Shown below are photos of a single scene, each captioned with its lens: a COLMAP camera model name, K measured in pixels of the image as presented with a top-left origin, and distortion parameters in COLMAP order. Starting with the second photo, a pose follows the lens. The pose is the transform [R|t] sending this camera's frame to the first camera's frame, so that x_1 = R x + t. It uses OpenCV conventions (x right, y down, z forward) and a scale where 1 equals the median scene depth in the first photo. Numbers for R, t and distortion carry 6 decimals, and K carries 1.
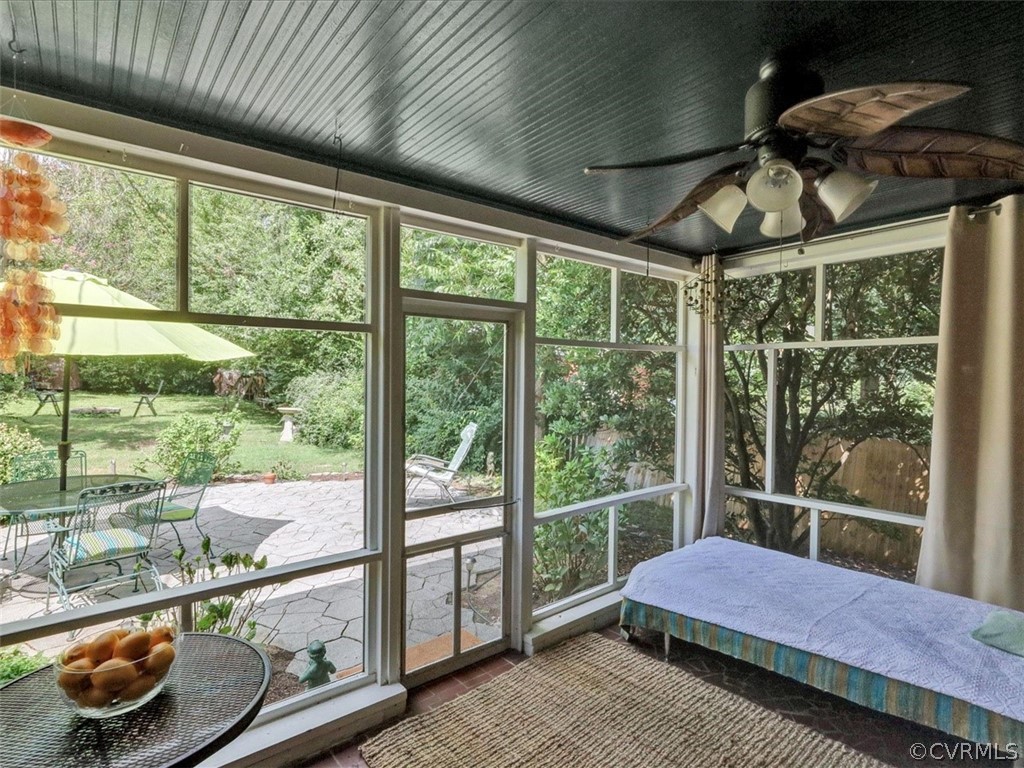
lens RADIAL K [[532.6, 0, 509.3], [0, 532.6, 375.4], [0, 0, 1]] dist [-0.097794, 0.022312]
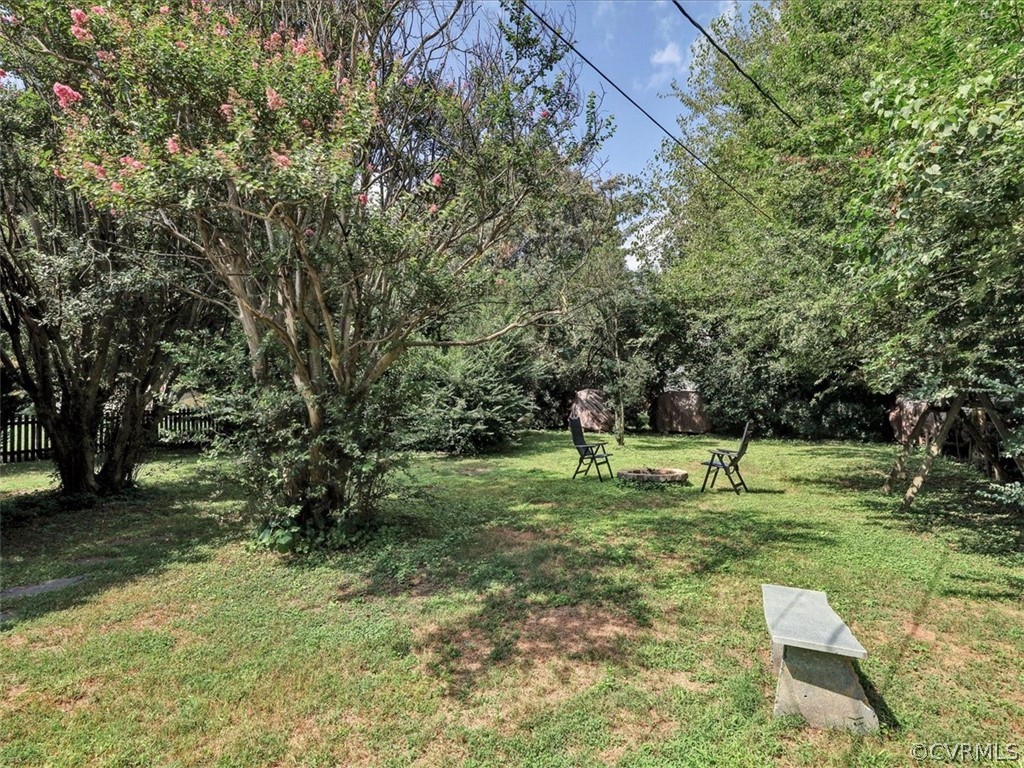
lens RADIAL K [[532.6, 0, 509.3], [0, 532.6, 375.4], [0, 0, 1]] dist [-0.097794, 0.022312]
pose [[0.364056, -0.079045, -0.928017, -0.239552], [0.012817, 0.996723, -0.079869, 0.002436], [0.931289, 0.017183, 0.363876, 0.496315]]
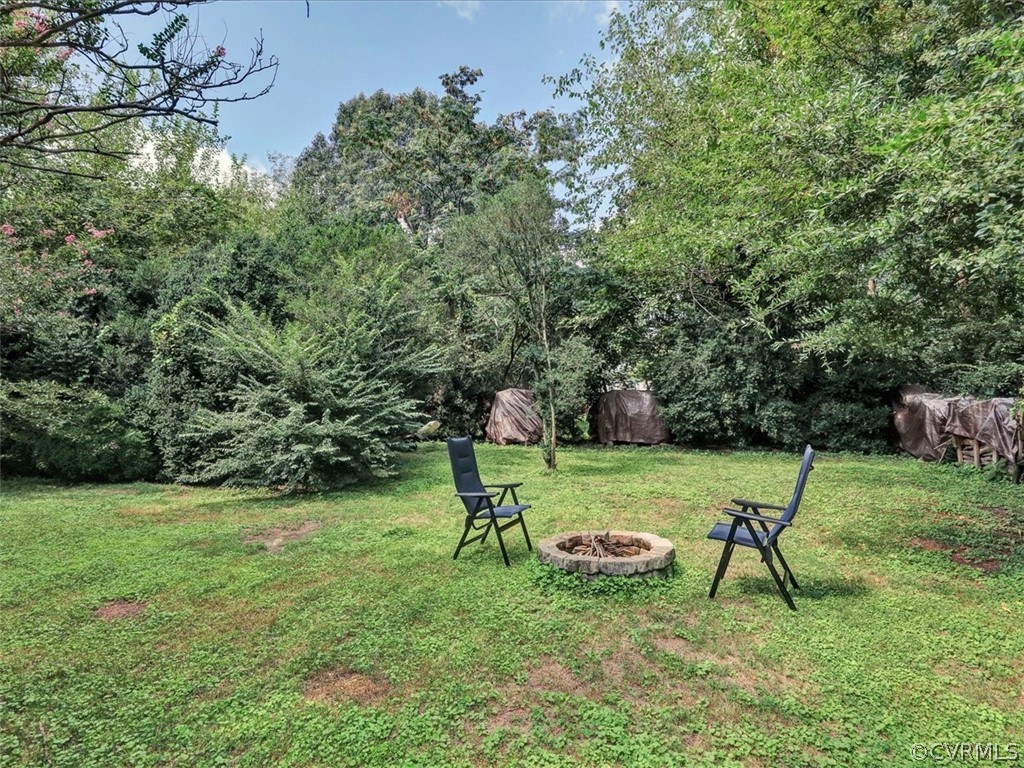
lens RADIAL K [[532.6, 0, 509.3], [0, 532.6, 375.4], [0, 0, 1]] dist [-0.097794, 0.022312]
pose [[0.470850, -0.084668, -0.878141, -0.447231], [0.028450, 0.996324, -0.080808, -0.006840], [0.881754, 0.013065, 0.471528, 0.639958]]
